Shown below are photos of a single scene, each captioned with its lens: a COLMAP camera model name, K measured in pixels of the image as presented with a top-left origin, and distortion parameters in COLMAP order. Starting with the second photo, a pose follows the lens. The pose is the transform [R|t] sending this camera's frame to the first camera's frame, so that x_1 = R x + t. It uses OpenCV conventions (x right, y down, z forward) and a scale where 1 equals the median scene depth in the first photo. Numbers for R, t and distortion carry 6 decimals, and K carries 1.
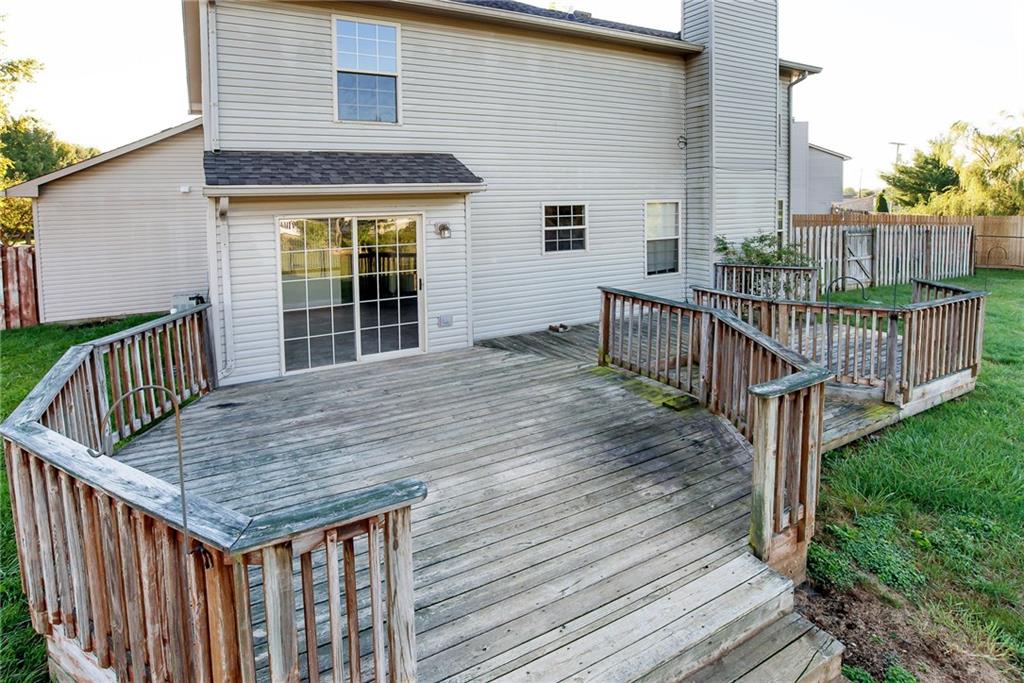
lens RADIAL K [[522.7, 0, 512.0], [0, 522.7, 341.5], [0, 0, 1]] dist [-0.059978, 0.026963]
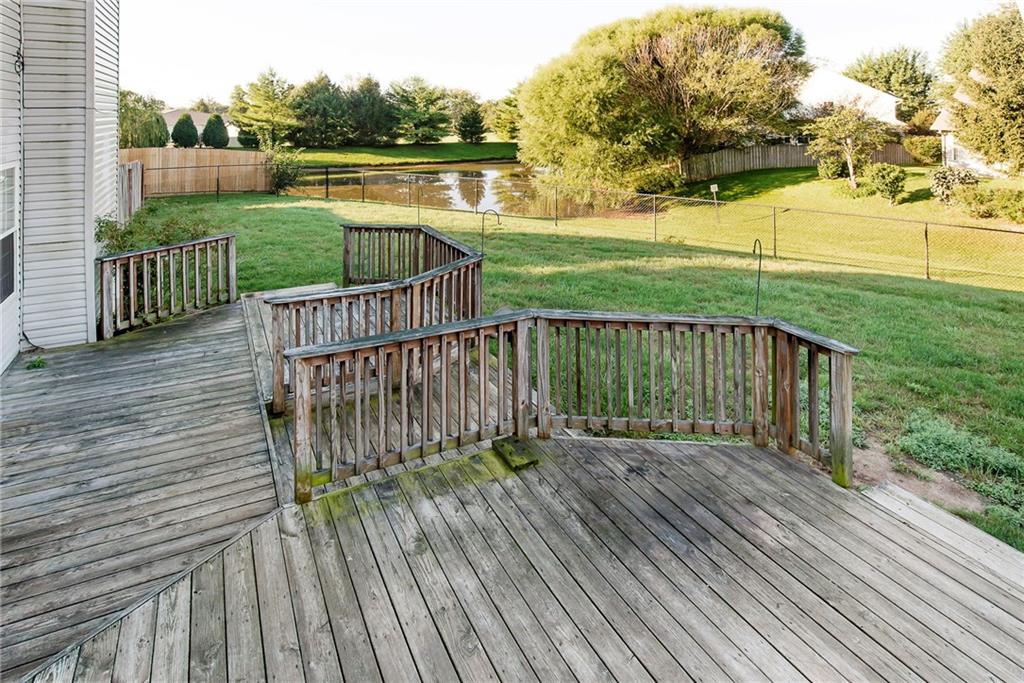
lens RADIAL K [[522.7, 0, 512.0], [0, 522.7, 341.5], [0, 0, 1]] dist [-0.059978, 0.026963]
pose [[0.036416, -0.248934, 0.967836, -0.312717], [0.271165, 0.934604, 0.230184, -0.190865], [-0.961844, 0.254060, 0.101536, 1.039193]]
